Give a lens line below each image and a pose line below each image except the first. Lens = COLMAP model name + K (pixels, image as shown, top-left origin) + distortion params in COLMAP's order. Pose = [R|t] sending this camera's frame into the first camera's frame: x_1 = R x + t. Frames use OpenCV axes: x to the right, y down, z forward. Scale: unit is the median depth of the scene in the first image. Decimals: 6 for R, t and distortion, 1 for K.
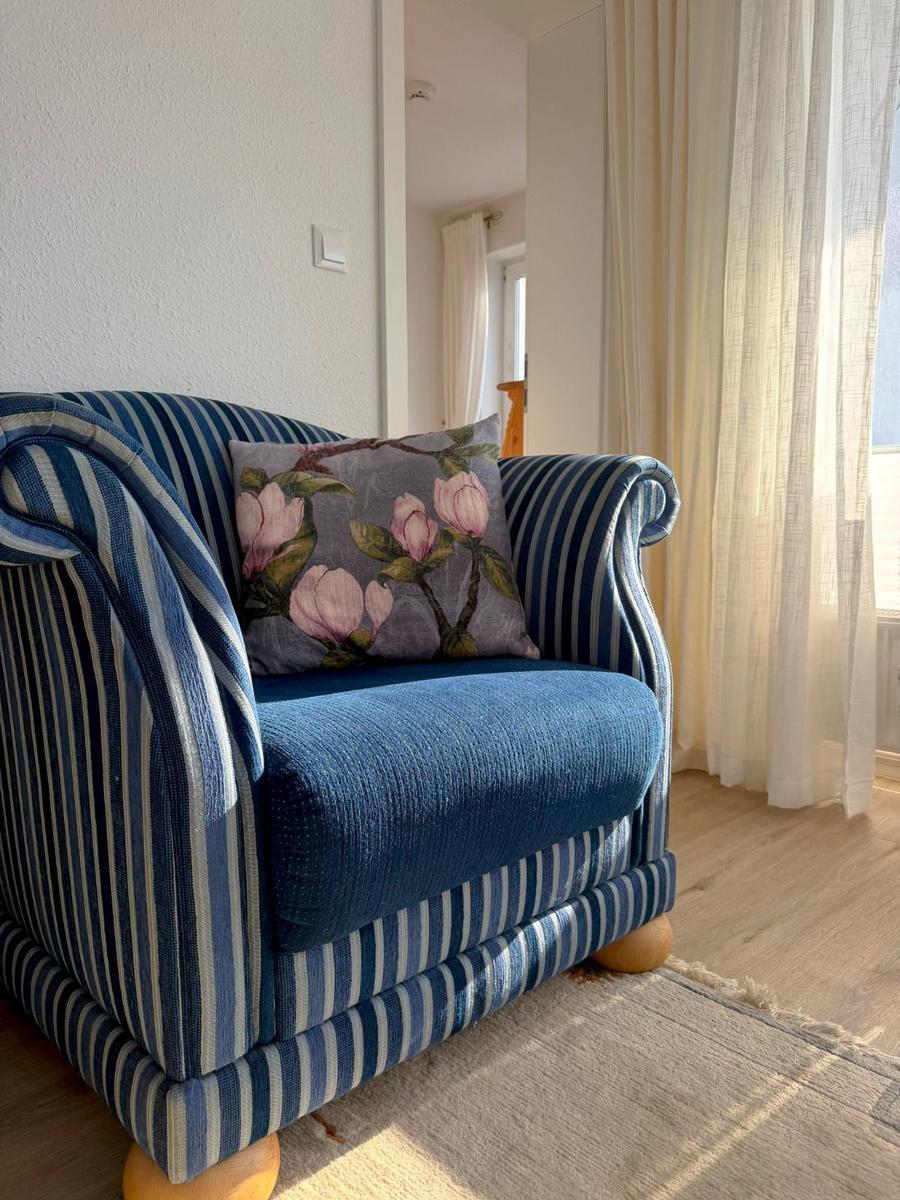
lens RADIAL K [[830.6, 0, 453.6], [0, 830.6, 595.5], [0, 0, 1]] dist [0.006520, -0.041247]
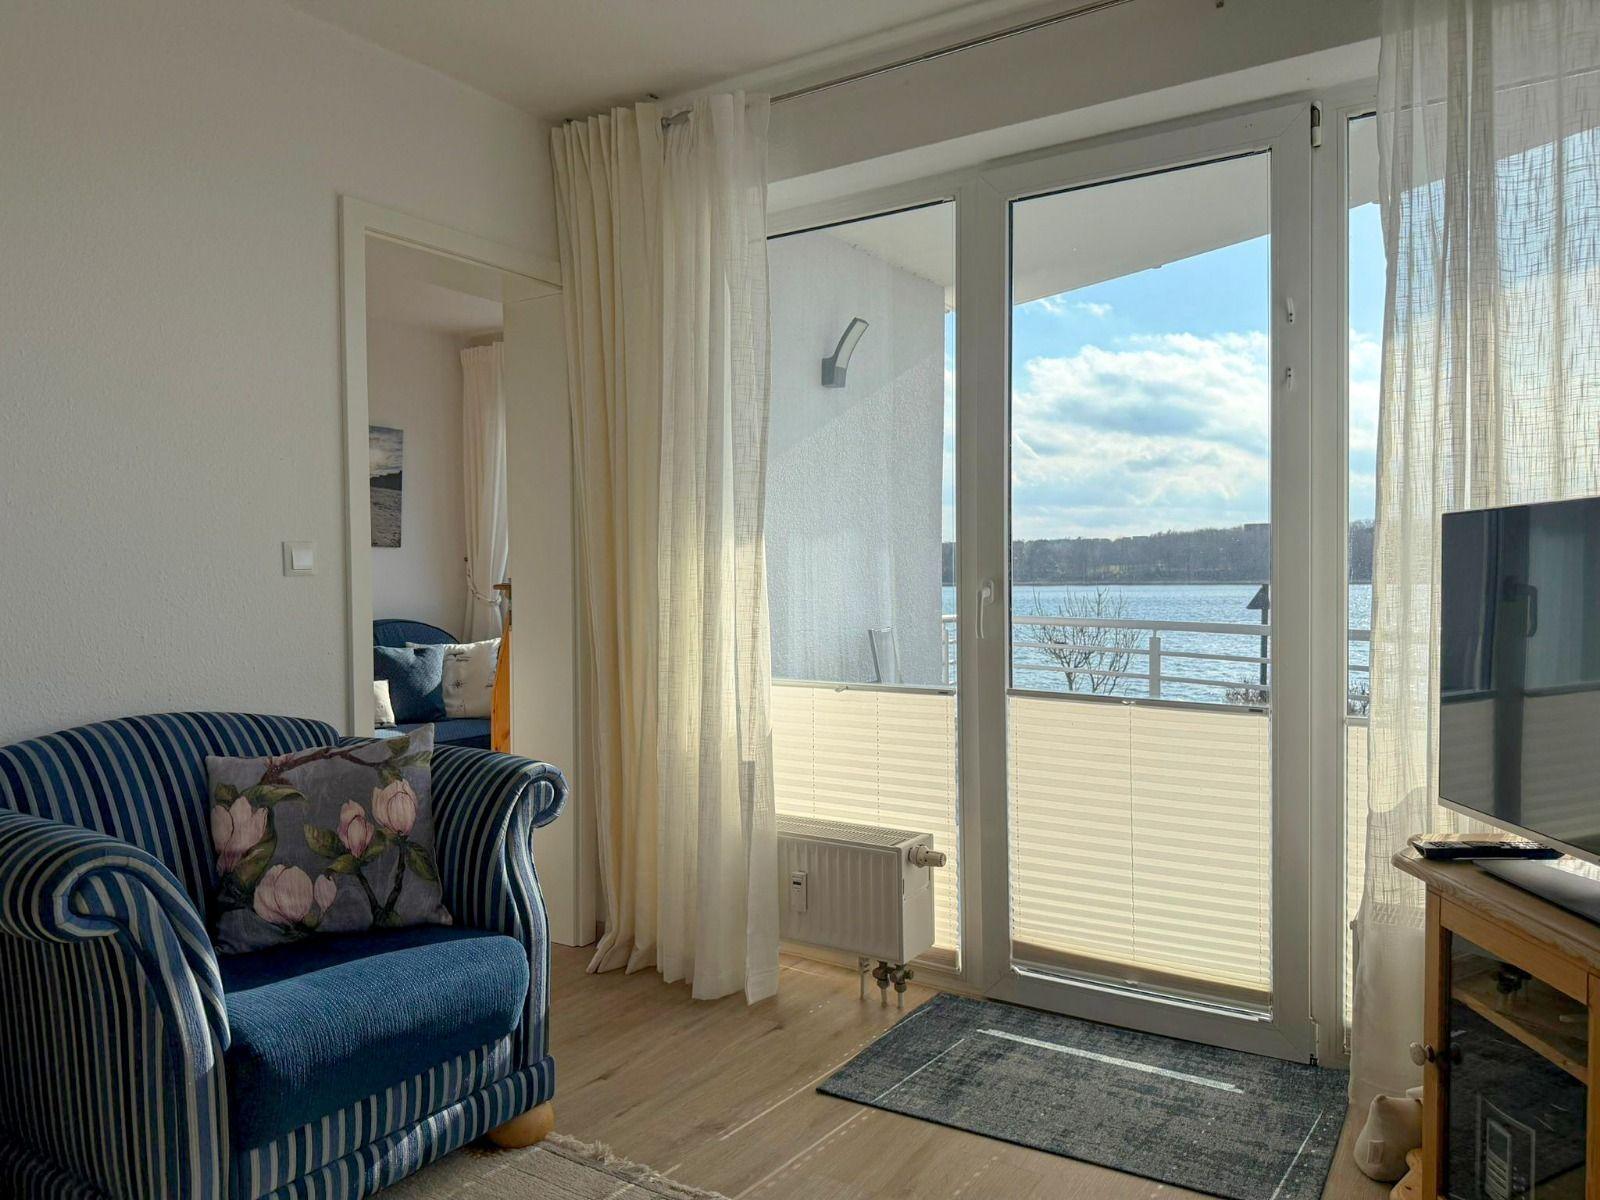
lens RADIAL K [[1107.5, 0, 815.0], [0, 1107.5, 595.8], [0, 0, 1]] dist [0.006520, -0.041247]
pose [[0.968317, -0.004712, 0.249681, 0.239293], [0.022547, 0.997388, -0.068619, -0.336408], [-0.248705, 0.072075, 0.965894, -0.996054]]
